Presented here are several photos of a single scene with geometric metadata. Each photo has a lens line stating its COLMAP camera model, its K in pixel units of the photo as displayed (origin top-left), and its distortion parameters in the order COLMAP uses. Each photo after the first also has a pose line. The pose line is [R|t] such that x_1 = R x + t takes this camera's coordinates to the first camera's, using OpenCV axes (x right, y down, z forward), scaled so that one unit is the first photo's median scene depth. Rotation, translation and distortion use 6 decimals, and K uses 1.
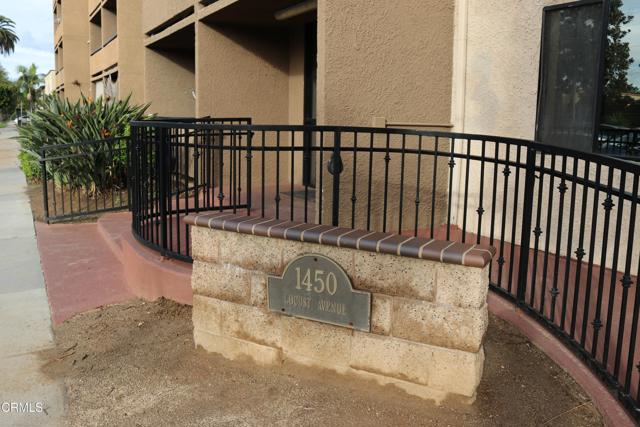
lens RADIAL K [[592.3, 0, 320.5], [0, 592.3, 199.6], [0, 0, 1]] dist [-0.059358, 0.025241]
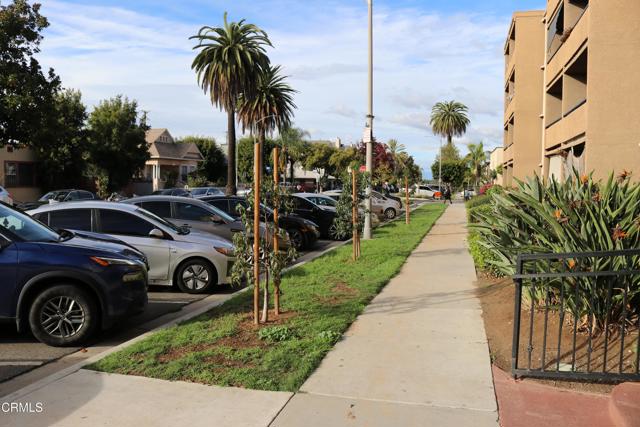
lens RADIAL K [[570.0, 0, 320.0], [0, 570.0, 213.5], [0, 0, 1]] dist [-0.166498, 0.171578]
pose [[0.749412, 0.044078, -0.660635, -0.086389], [-0.109744, 0.992249, -0.058289, -0.025986], [0.652945, 0.116183, 0.748441, 0.147768]]
